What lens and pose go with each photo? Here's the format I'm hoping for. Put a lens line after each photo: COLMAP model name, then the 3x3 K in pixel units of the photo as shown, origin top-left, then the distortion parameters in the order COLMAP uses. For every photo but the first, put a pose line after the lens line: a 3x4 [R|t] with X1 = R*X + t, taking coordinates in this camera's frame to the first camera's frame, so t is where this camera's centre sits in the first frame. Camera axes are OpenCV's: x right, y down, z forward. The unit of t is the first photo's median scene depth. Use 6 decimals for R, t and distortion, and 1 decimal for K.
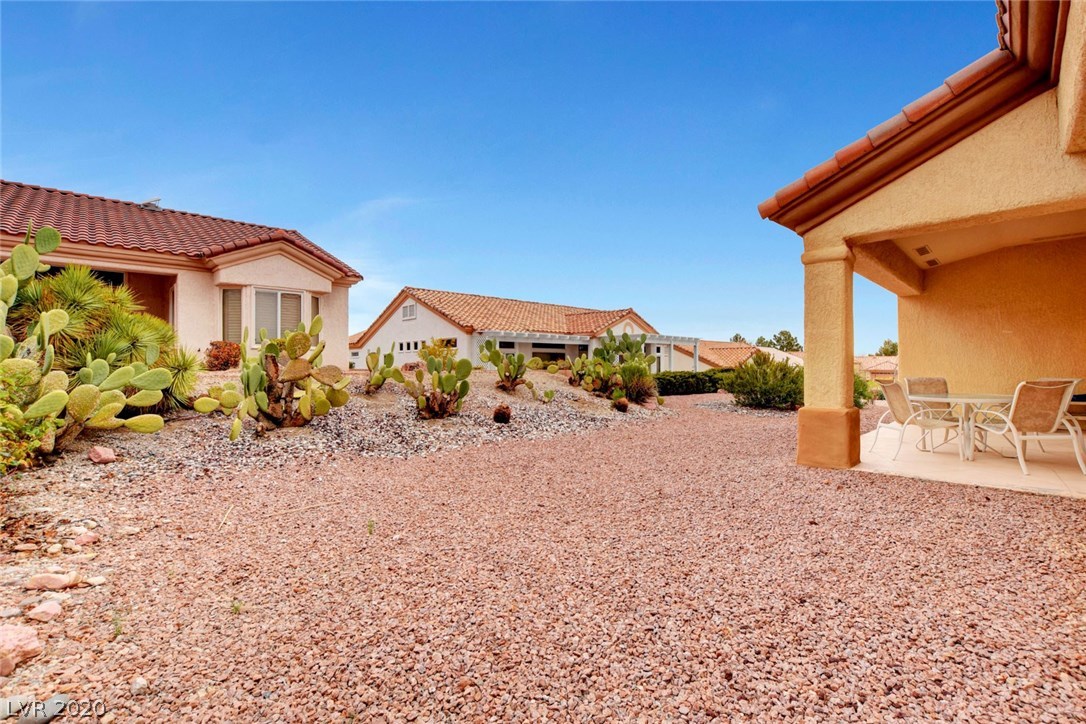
lens RADIAL K [[483.4, 0, 543.0], [0, 483.4, 362.0], [0, 0, 1]] dist [-0.035378, -0.000103]
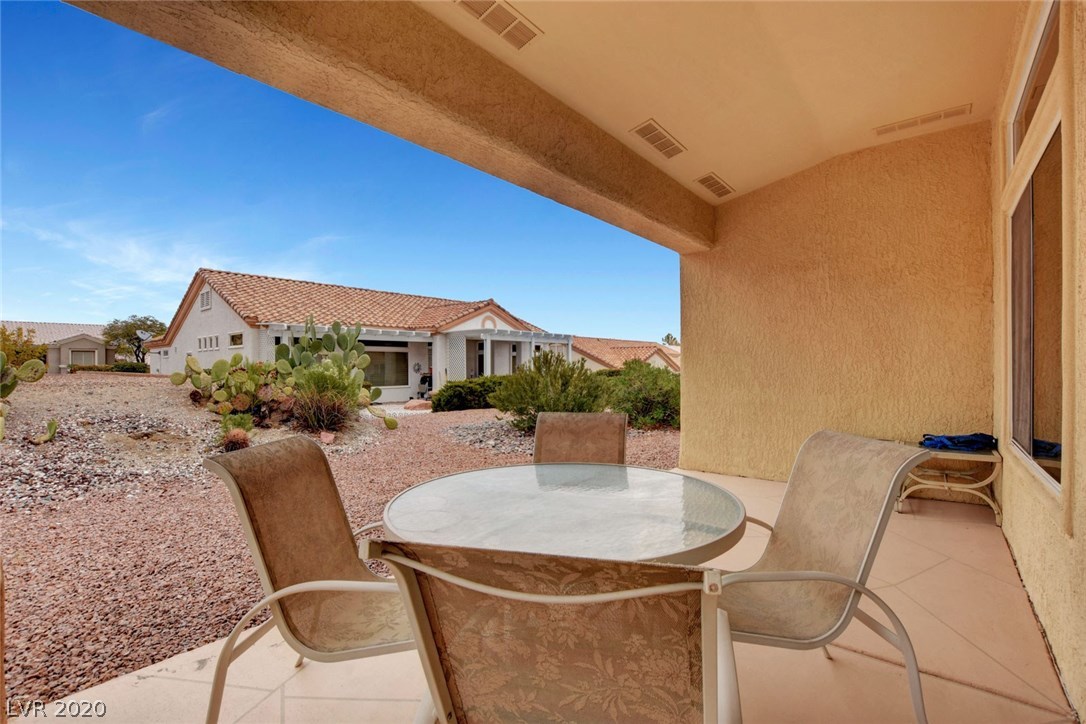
lens RADIAL K [[483.4, 0, 543.0], [0, 483.4, 362.0], [0, 0, 1]] dist [-0.035378, -0.000103]
pose [[0.995312, 0.000783, 0.096711, 0.203560], [-0.000799, 1.000000, 0.000127, -0.002433], [-0.096711, -0.000204, 0.995313, 0.164269]]
